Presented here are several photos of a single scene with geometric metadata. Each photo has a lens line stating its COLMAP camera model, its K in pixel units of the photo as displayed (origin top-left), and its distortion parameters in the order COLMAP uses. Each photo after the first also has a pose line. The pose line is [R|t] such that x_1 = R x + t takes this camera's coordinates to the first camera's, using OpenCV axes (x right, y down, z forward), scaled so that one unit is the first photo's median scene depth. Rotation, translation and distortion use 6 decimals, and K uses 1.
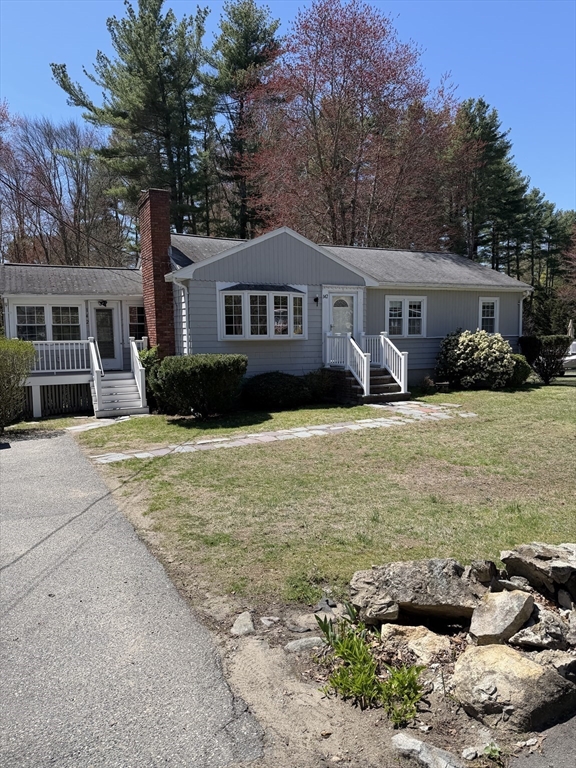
lens RADIAL K [[537.8, 0, 286.9], [0, 537.8, 386.2], [0, 0, 1]] dist [0.050091, -0.058262]
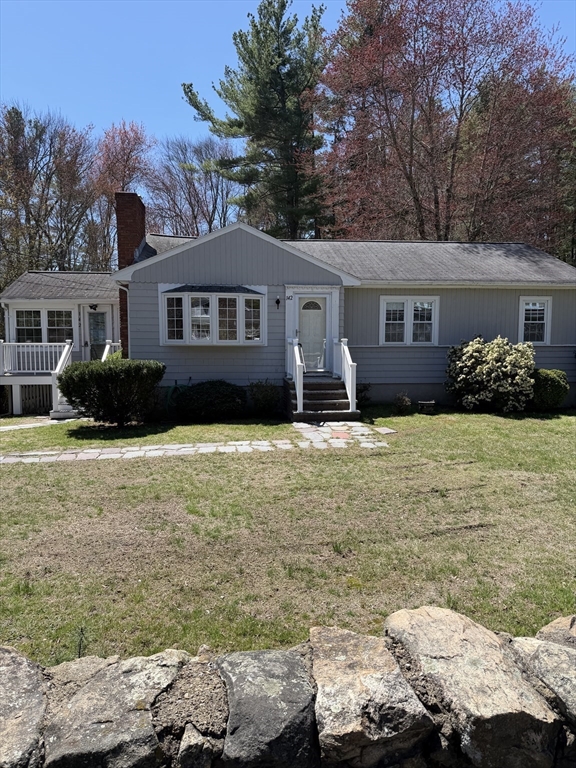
lens RADIAL K [[537.8, 0, 288.0], [0, 537.8, 385.5], [0, 0, 1]] dist [0.050091, -0.058262]
pose [[0.944033, 0.041853, -0.327186, 0.358234], [-0.044190, 0.999023, 0.000290, -0.021926], [0.326878, 0.014184, 0.944960, 0.158520]]
